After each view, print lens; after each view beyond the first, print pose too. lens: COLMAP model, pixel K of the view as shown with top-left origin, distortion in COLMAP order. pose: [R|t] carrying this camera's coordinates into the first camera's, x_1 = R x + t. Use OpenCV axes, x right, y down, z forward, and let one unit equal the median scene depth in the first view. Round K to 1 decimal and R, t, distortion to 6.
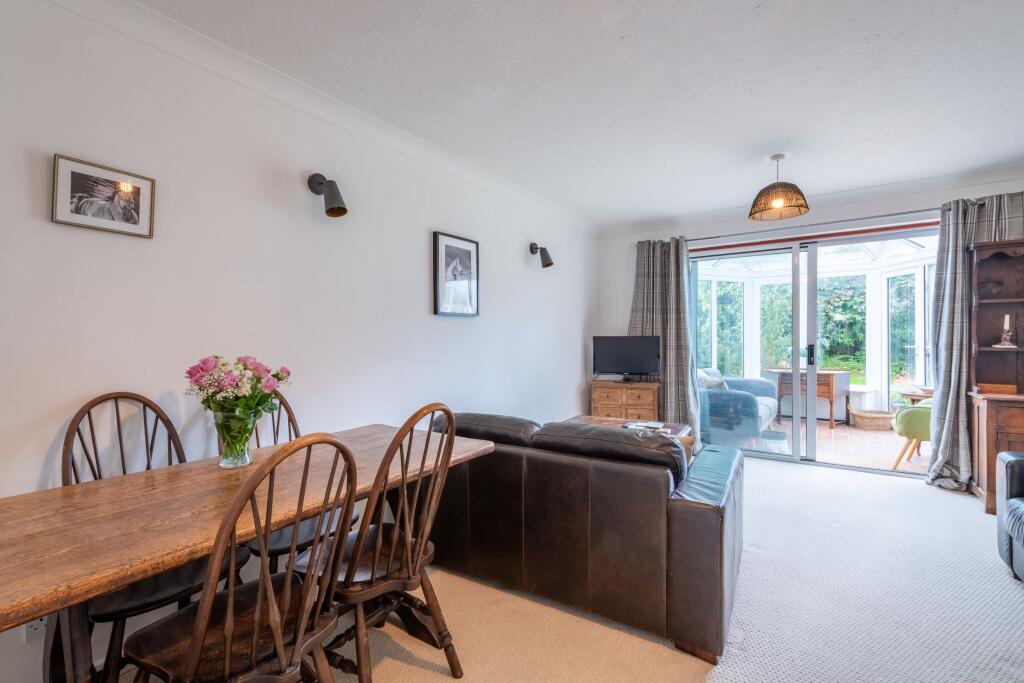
lens RADIAL K [[461.9, 0, 512.1], [0, 461.9, 342.2], [0, 0, 1]] dist [0.008266, -0.000286]
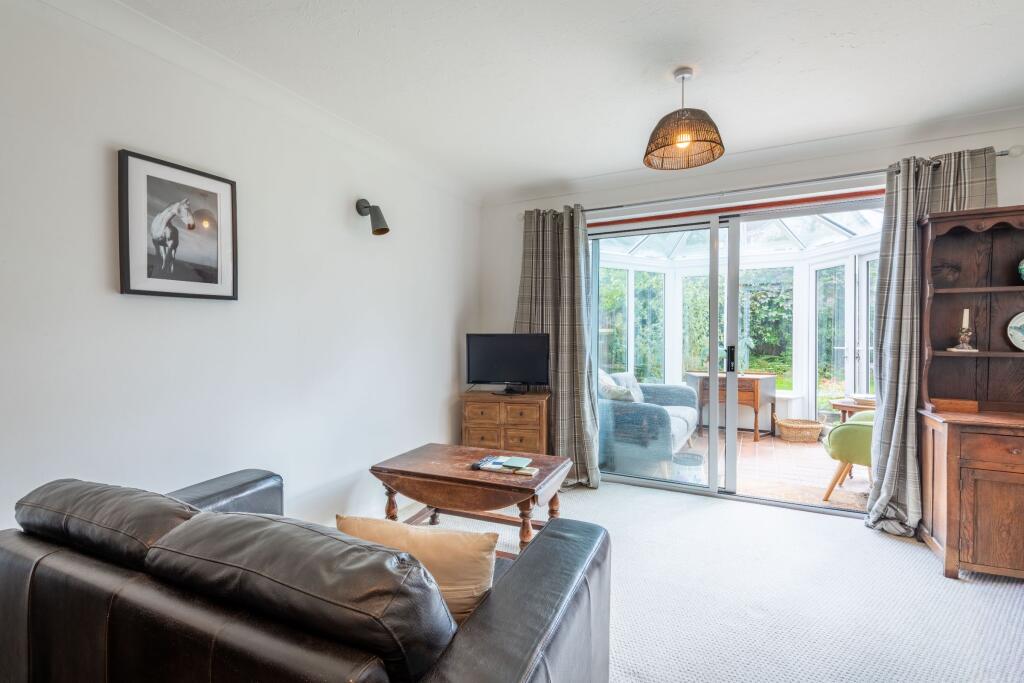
lens RADIAL K [[479.3, 0, 510.1], [0, 479.3, 342.5], [0, 0, 1]] dist [0.007932, -0.001961]
pose [[0.992156, 0.004628, 0.124923, 0.170804], [-0.005301, 0.999973, 0.005060, -0.003024], [-0.124896, -0.005683, 0.992154, 0.239470]]
